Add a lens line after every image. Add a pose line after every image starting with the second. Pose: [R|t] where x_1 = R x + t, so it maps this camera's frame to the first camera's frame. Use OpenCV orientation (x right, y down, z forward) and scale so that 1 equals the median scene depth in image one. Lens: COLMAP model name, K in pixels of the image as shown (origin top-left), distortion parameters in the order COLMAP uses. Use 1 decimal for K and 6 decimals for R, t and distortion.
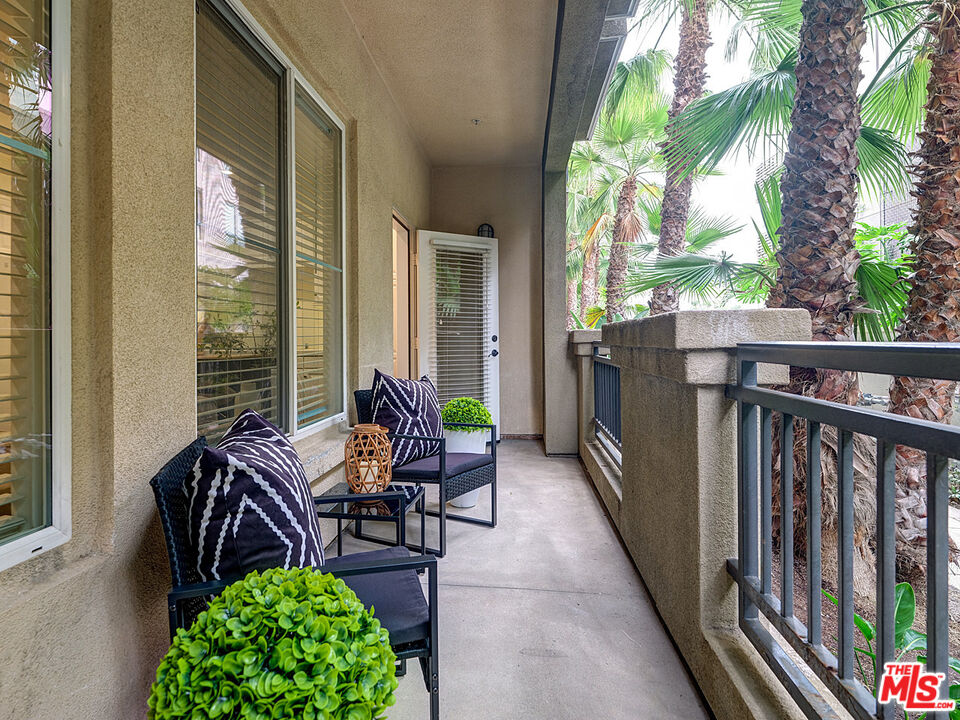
lens RADIAL K [[537.3, 0, 442.6], [0, 537.3, 356.2], [0, 0, 1]] dist [-0.002015, -0.000715]
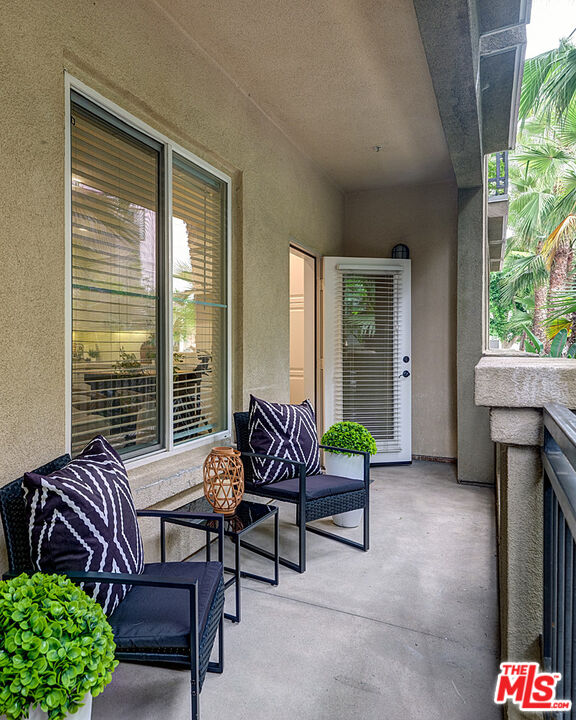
lens RADIAL K [[499.9, 0, 203.4], [0, 499.9, 369.1], [0, 0, 1]] dist [0.000671, -0.002136]
pose [[0.931222, 0.021857, -0.363797, 0.162035], [-0.017179, 0.999723, 0.016088, -0.044857], [0.364048, -0.008732, 0.931339, -0.004089]]
